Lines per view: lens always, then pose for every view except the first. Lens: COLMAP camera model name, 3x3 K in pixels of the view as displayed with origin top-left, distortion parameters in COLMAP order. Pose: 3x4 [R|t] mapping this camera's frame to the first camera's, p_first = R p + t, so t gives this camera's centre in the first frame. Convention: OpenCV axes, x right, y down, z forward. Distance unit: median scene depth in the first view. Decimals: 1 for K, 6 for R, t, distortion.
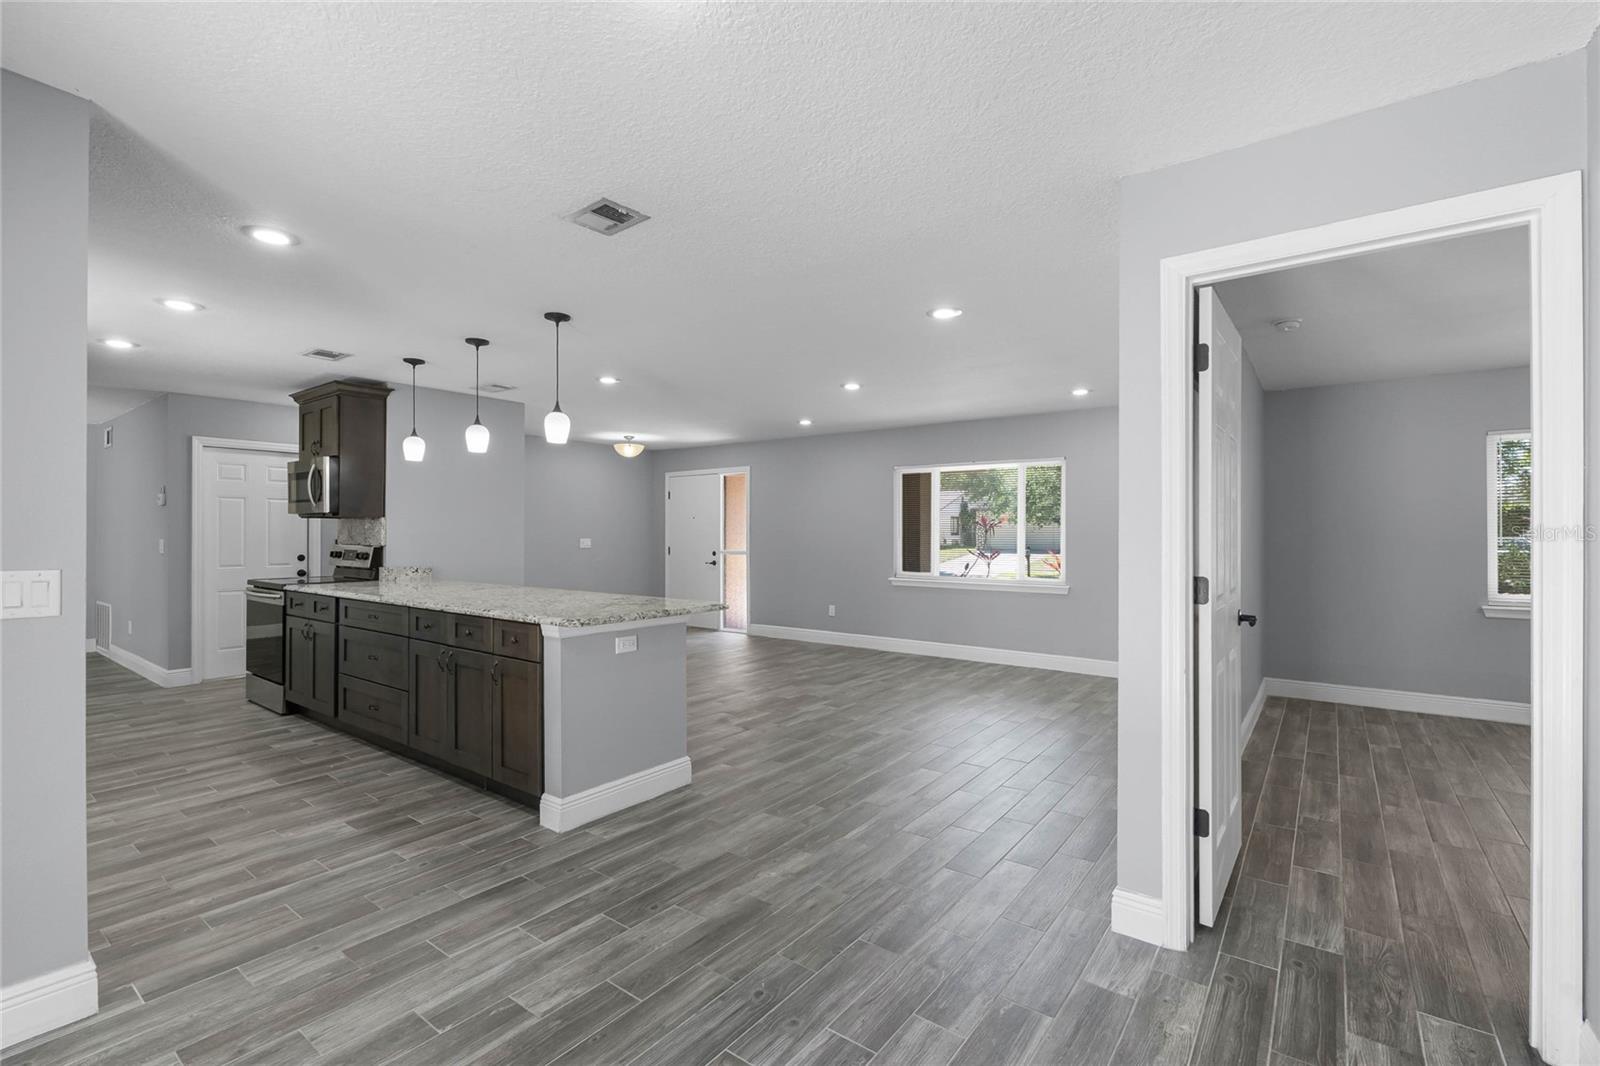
lens RADIAL K [[709.0, 0, 805.2], [0, 709.0, 532.2], [0, 0, 1]] dist [-0.002065, 0.000294]
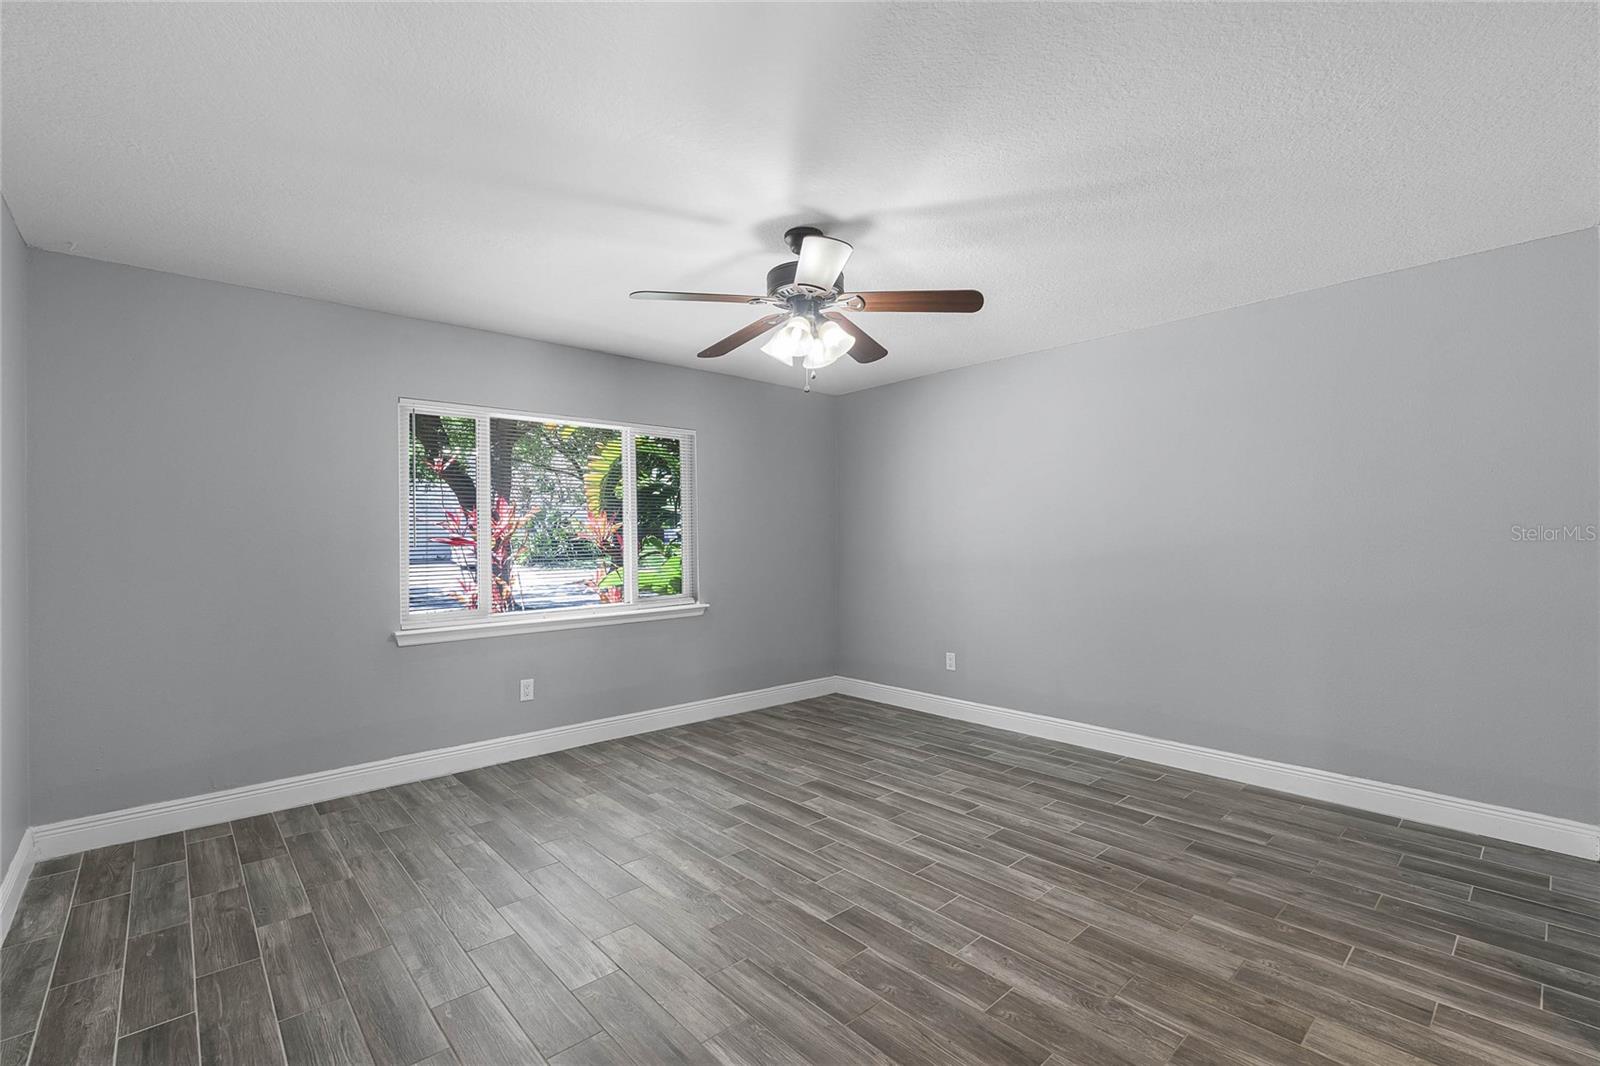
lens RADIAL K [[701.1, 0, 806.1], [0, 701.1, 537.7], [0, 0, 1]] dist [-0.002458, -0.000013]
pose [[0.191906, -0.000784, 0.981413, 0.425339], [0.003832, 0.999993, 0.000049, 0.009618], [-0.981406, 0.003751, 0.191907, 0.580727]]
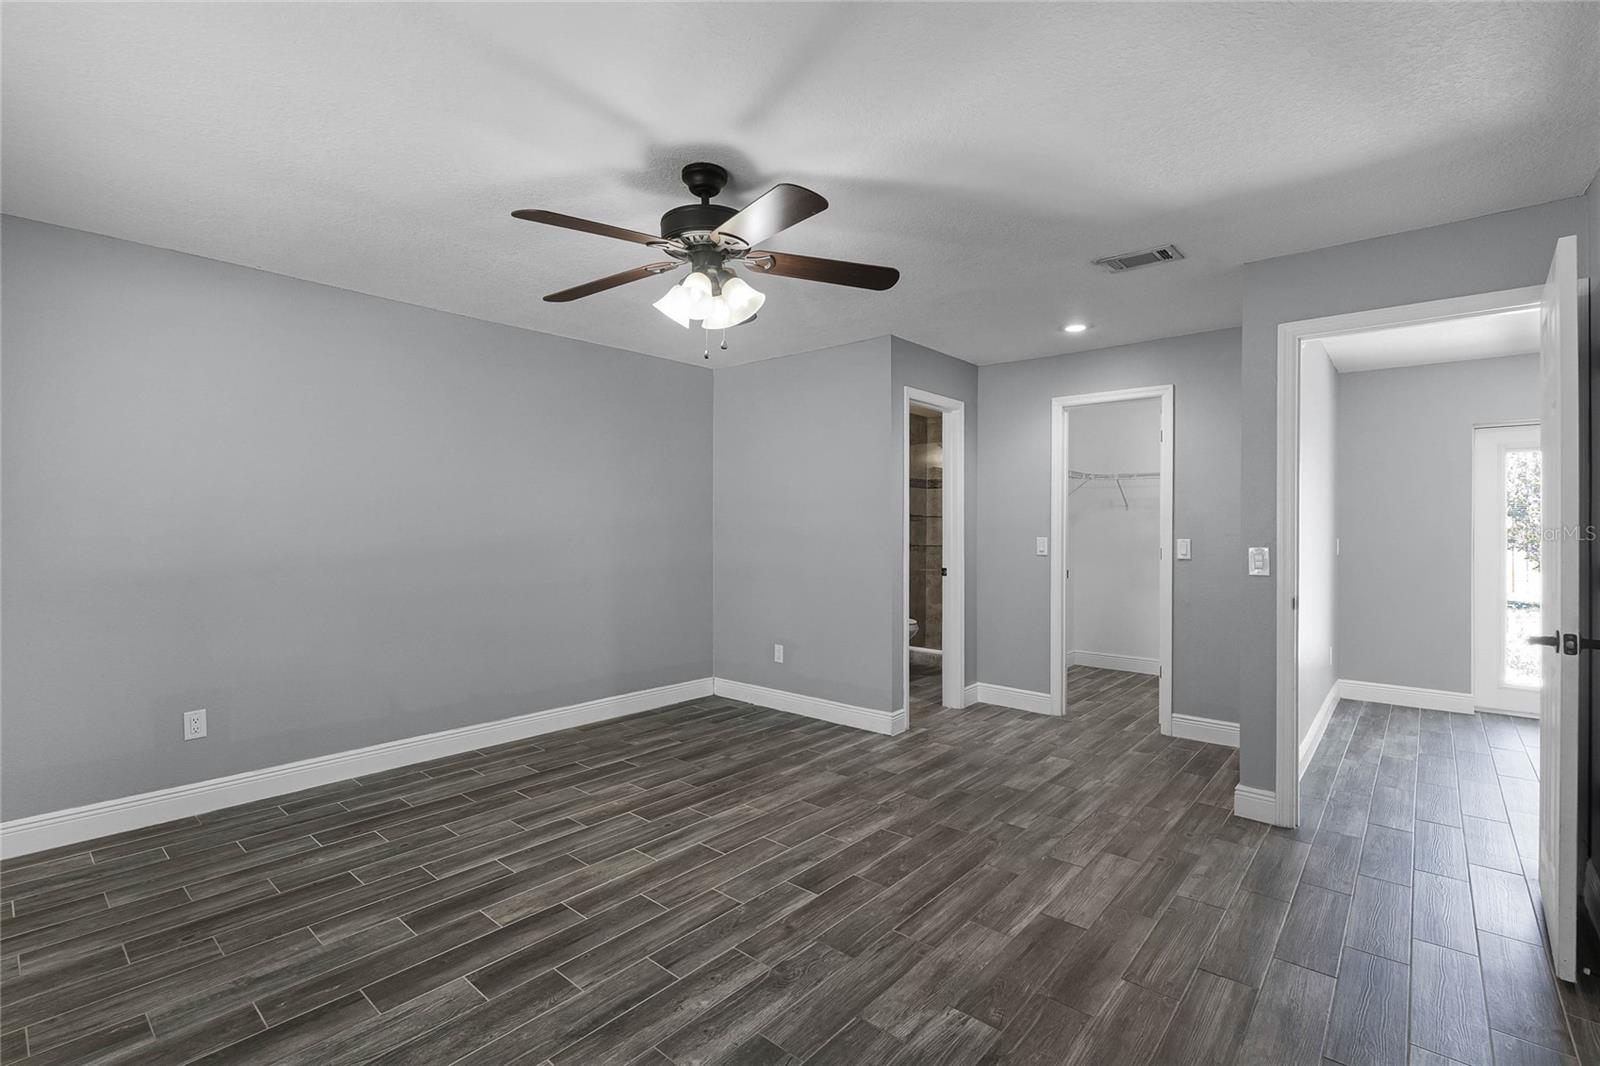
lens RADIAL K [[720.8, 0, 795.3], [0, 720.8, 526.6], [0, 0, 1]] dist [-0.002048, -0.000102]
pose [[-0.996756, -0.006387, 0.080230, 1.011072], [-0.006582, 0.999976, -0.002159, 0.009501], [-0.080214, -0.002680, -0.996774, 1.357470]]
